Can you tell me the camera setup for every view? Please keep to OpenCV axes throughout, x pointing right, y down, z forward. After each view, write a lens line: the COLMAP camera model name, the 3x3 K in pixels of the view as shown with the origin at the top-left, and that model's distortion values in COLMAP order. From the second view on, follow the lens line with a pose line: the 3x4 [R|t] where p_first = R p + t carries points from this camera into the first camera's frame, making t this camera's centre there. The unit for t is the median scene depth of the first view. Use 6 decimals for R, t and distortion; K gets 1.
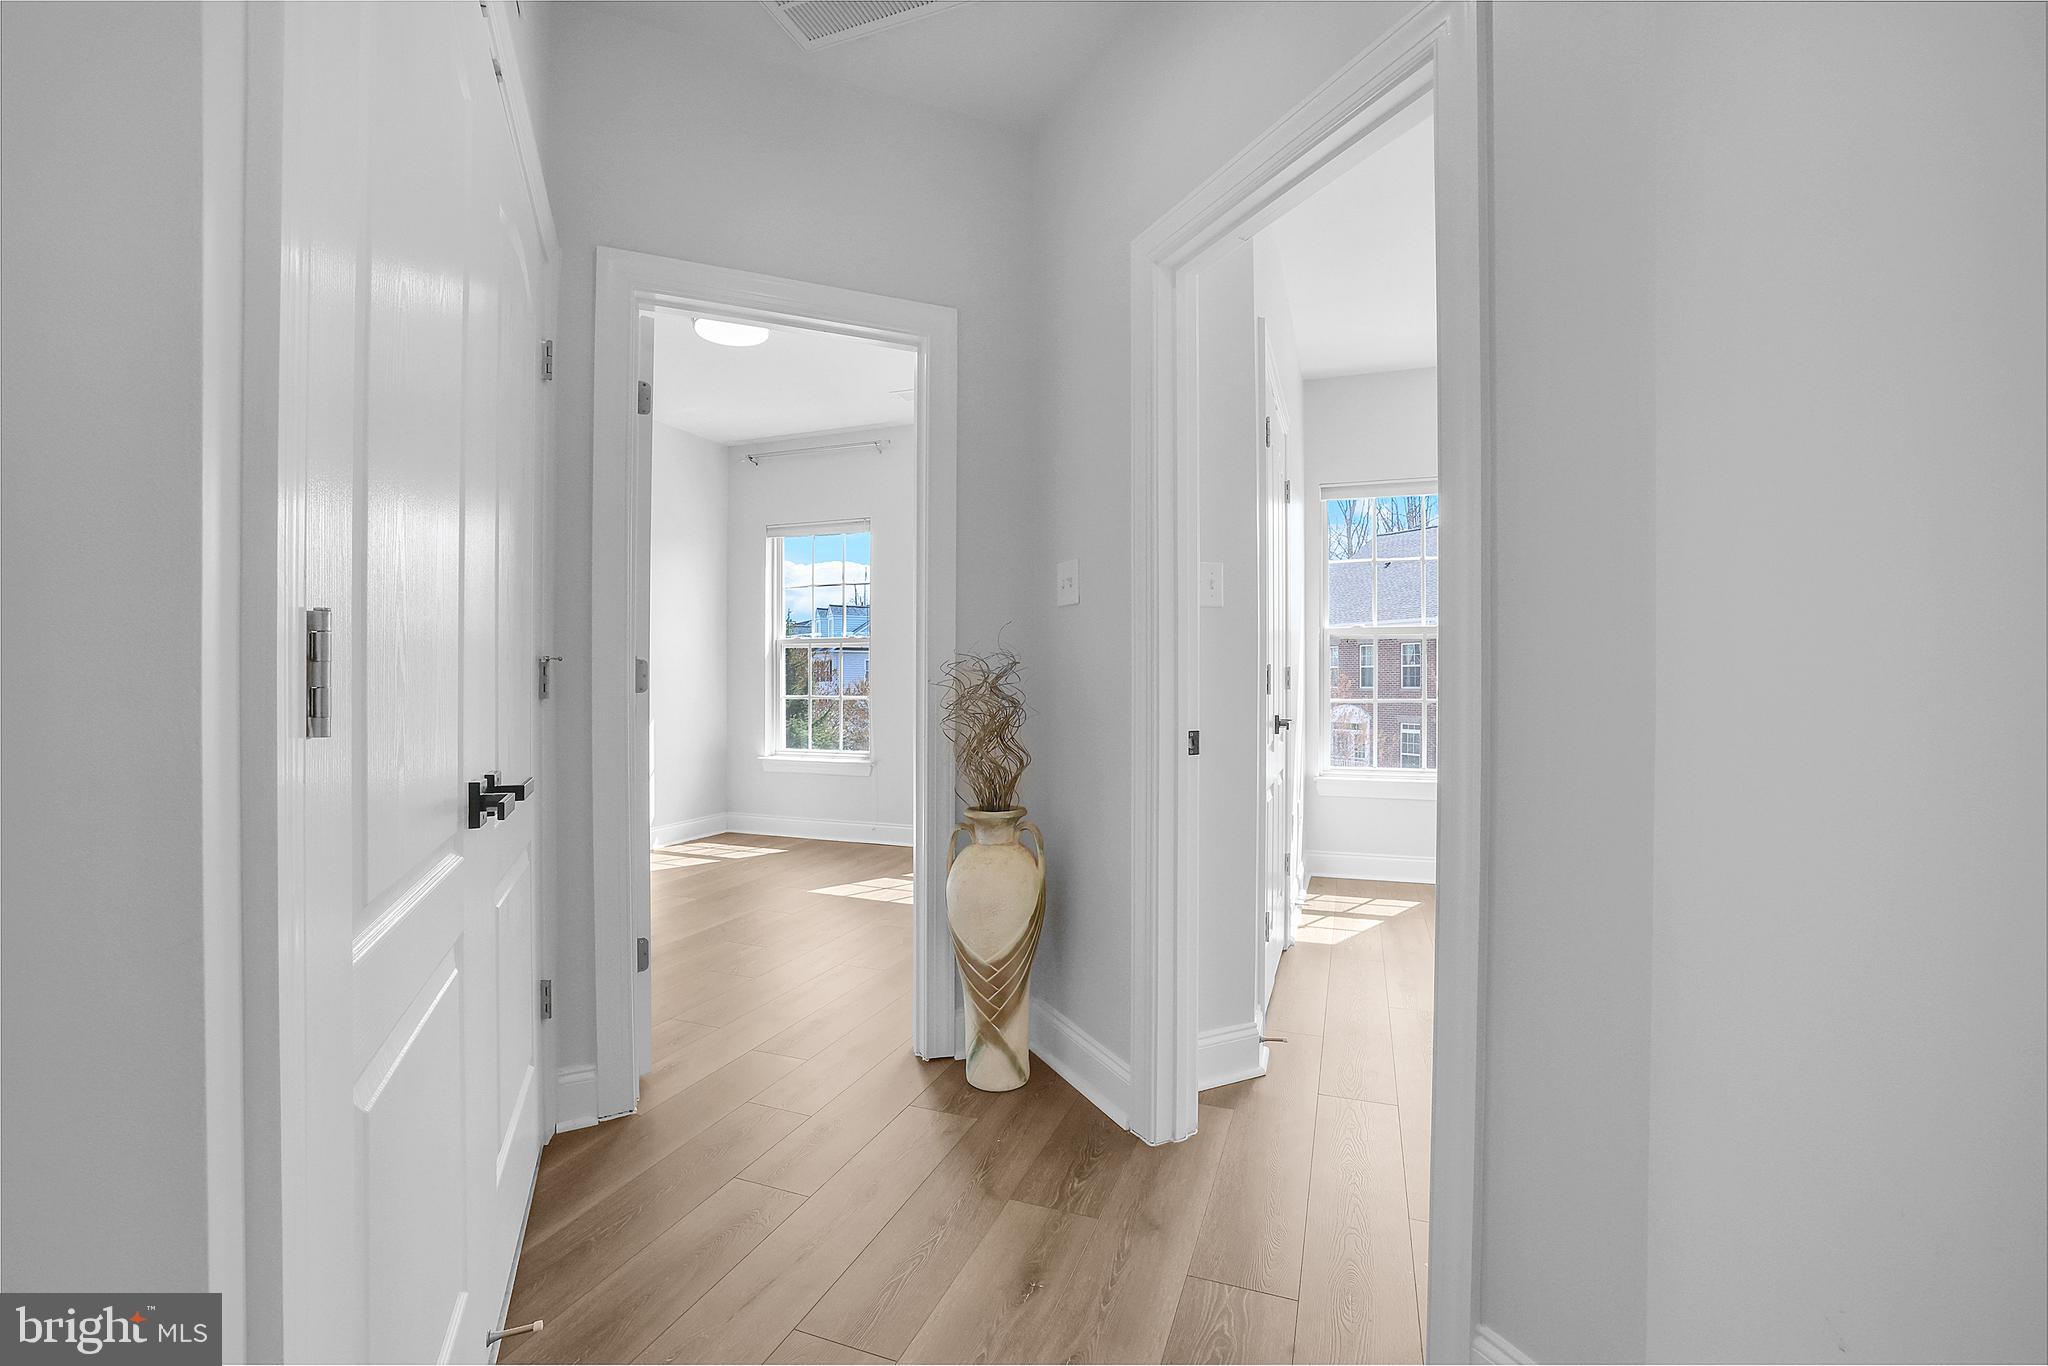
lens RADIAL K [[885.5, 0, 1028.4], [0, 885.5, 677.9], [0, 0, 1]] dist [-0.044280, 0.014429]
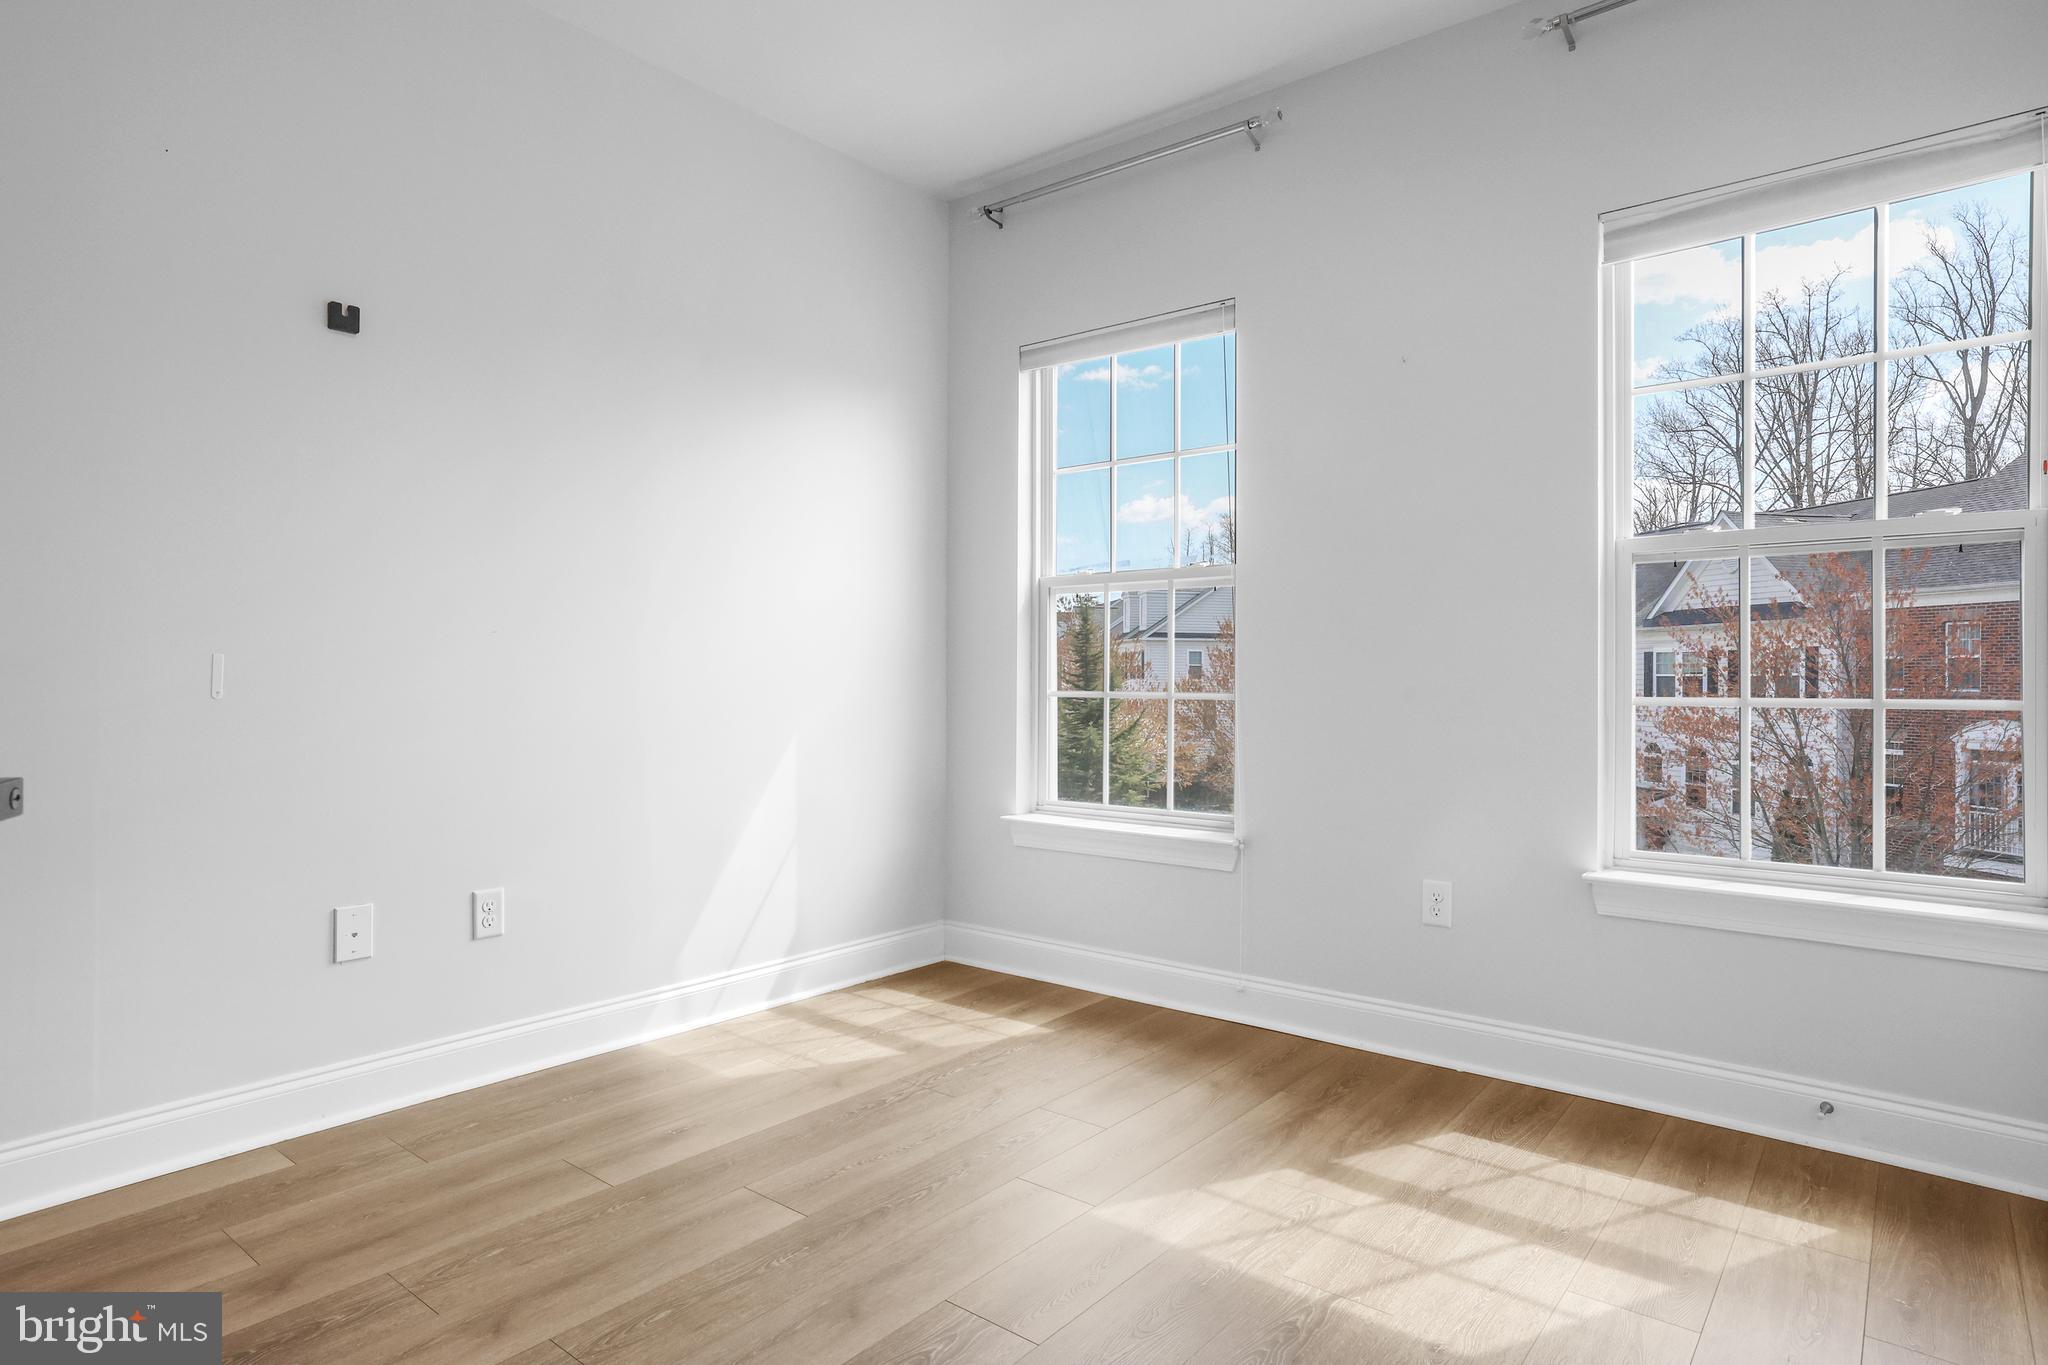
lens RADIAL K [[1129.6, 0, 1028.6], [0, 1129.6, 669.7], [0, 0, 1]] dist [-0.001560, 0.000780]
pose [[0.949112, 0.000760, -0.314939, -0.094148], [-0.002229, 0.999988, -0.004305, 0.010426], [0.314932, 0.004787, 0.949102, 0.406594]]
